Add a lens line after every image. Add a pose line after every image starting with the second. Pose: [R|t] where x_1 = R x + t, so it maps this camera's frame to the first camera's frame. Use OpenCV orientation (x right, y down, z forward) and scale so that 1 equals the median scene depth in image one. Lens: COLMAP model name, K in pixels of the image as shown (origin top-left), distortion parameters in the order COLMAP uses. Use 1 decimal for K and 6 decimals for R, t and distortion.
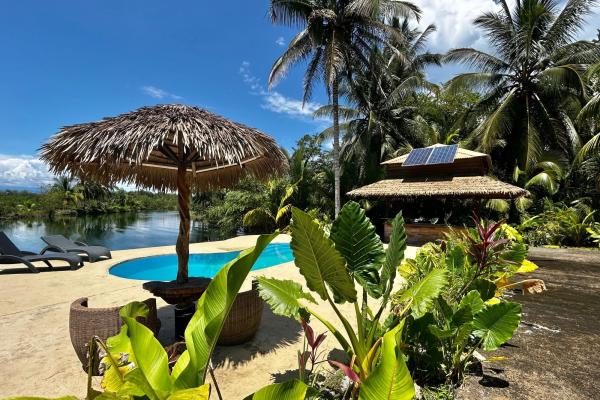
lens RADIAL K [[281.7, 0, 297.4], [0, 281.7, 223.0], [0, 0, 1]] dist [-0.000091, 0.000970]
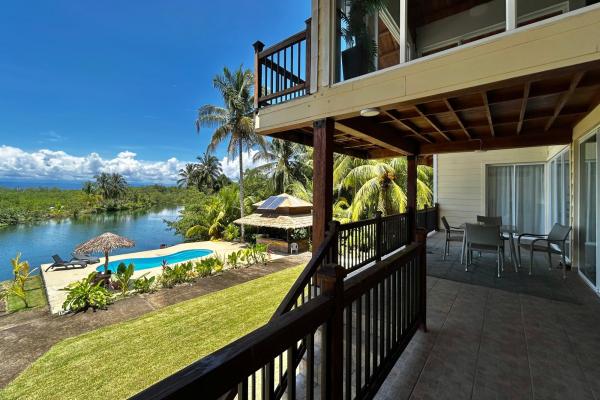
lens RADIAL K [[256.1, 0, 294.0], [0, 256.1, 185.5], [0, 0, 1]] dist [0.002610, 0.002419]
pose [[0.999745, -0.016948, -0.014894, 0.101420], [0.015517, 0.995687, -0.091465, -0.030030], [0.016380, 0.091211, 0.995697, -0.118708]]
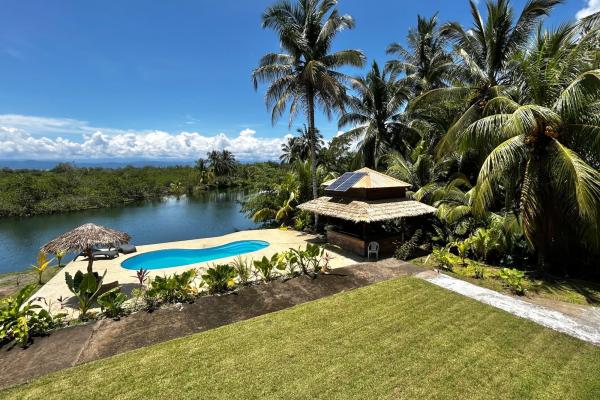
lens RADIAL K [[281.7, 0, 329.4], [0, 281.7, 182.4], [0, 0, 1]] dist [-0.000091, 0.000970]
pose [[0.950911, -0.012399, -0.309217, 0.126800], [0.007462, 0.999825, -0.017142, -0.032778], [0.309375, 0.013993, 0.950837, -0.045603]]
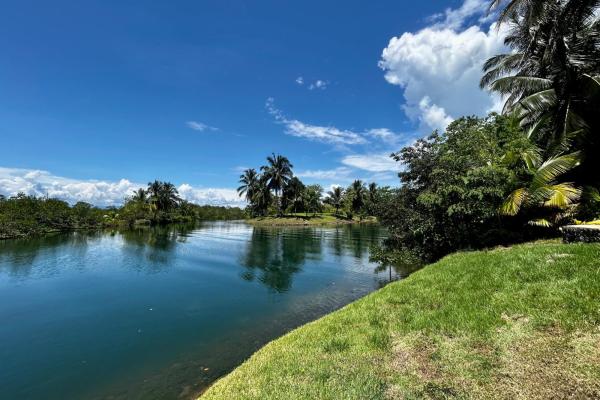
lens RADIAL K [[246.8, 0, 297.2], [0, 246.8, 202.8], [0, 0, 1]] dist [0.008868, -0.000926]
pose [[0.997059, -0.026571, -0.071878, -0.136383], [0.018303, 0.993388, -0.113336, 0.008756], [0.074414, 0.111687, 0.990953, 0.074122]]
